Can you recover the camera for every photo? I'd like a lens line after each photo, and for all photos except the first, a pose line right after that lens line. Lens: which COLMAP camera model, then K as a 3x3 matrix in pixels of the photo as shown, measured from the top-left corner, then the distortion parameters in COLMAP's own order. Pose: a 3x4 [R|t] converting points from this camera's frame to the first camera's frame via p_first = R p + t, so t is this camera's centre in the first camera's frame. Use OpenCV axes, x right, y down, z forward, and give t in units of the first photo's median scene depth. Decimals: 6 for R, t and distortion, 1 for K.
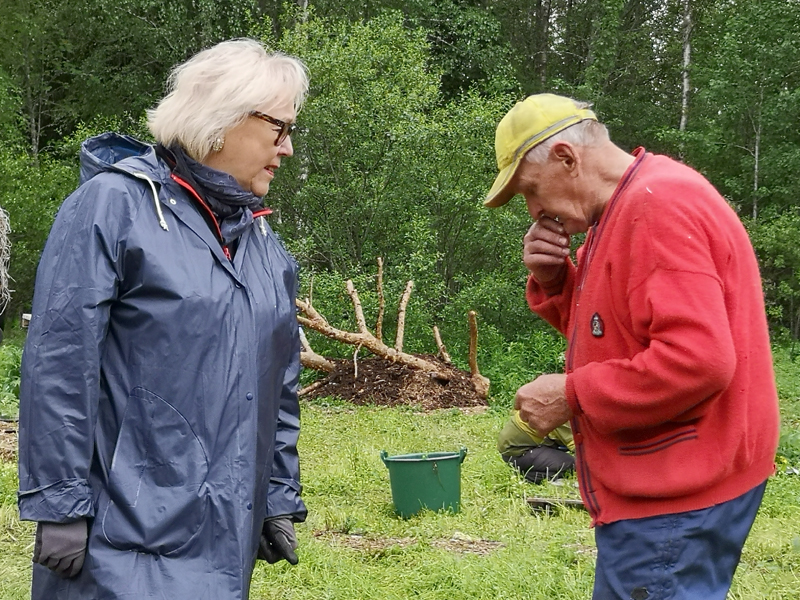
lens RADIAL K [[2135.1, 0, 399.5], [0, 2135.1, 302.2], [0, 0, 1]] dist [-0.071059, 0.000000]
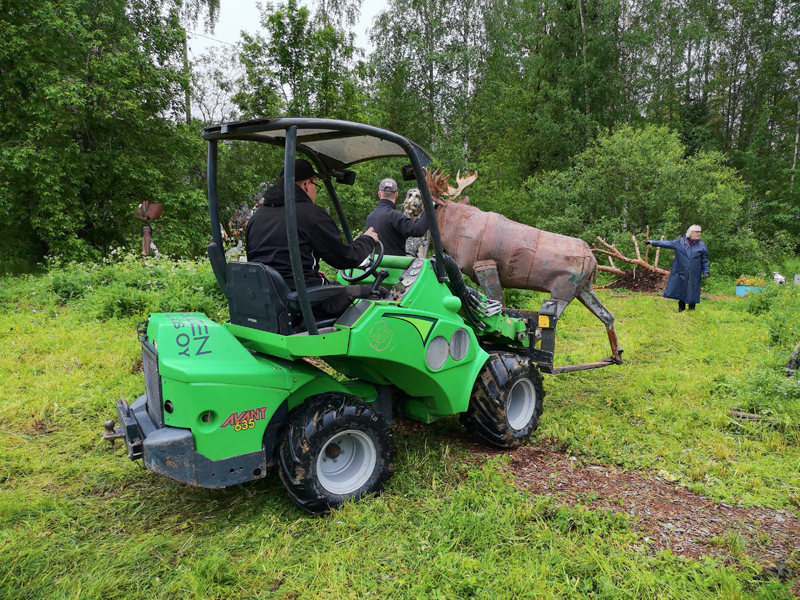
lens RADIAL K [[618.4, 0, 395.7], [0, 618.4, 307.6], [0, 0, 1]] dist [0.039175, -0.005078]
pose [[0.917338, 0.038733, -0.396222, 0.008936], [0.005491, 0.993930, 0.109875, -0.007408], [0.398072, -0.102968, 0.911557, 0.252871]]
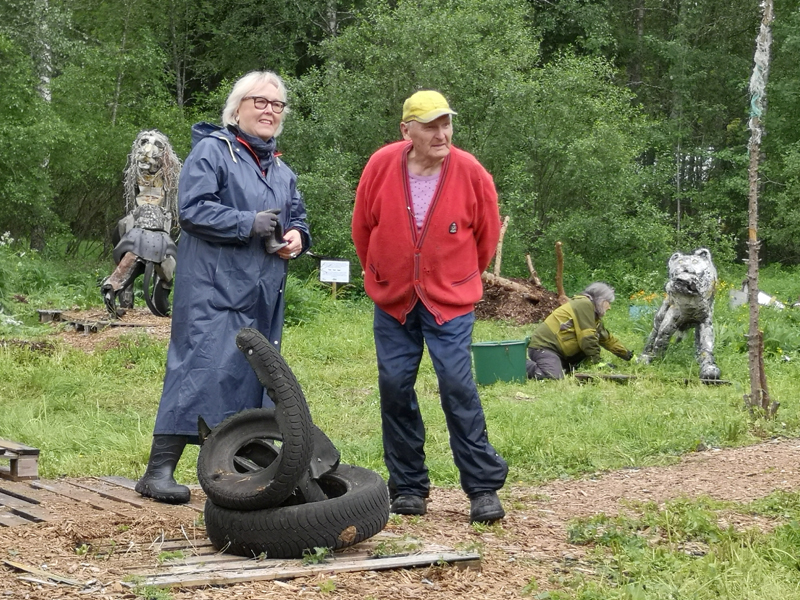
lens RADIAL K [[2135.1, 0, 399.8], [0, 2135.1, 297.8], [0, 0, 1]] dist [-0.071059, 0.000000]
pose [[0.998388, 0.001991, -0.056727, 0.011993], [-0.000516, 0.999662, 0.025997, 0.004020], [0.056759, -0.025925, 0.998051, -0.168133]]
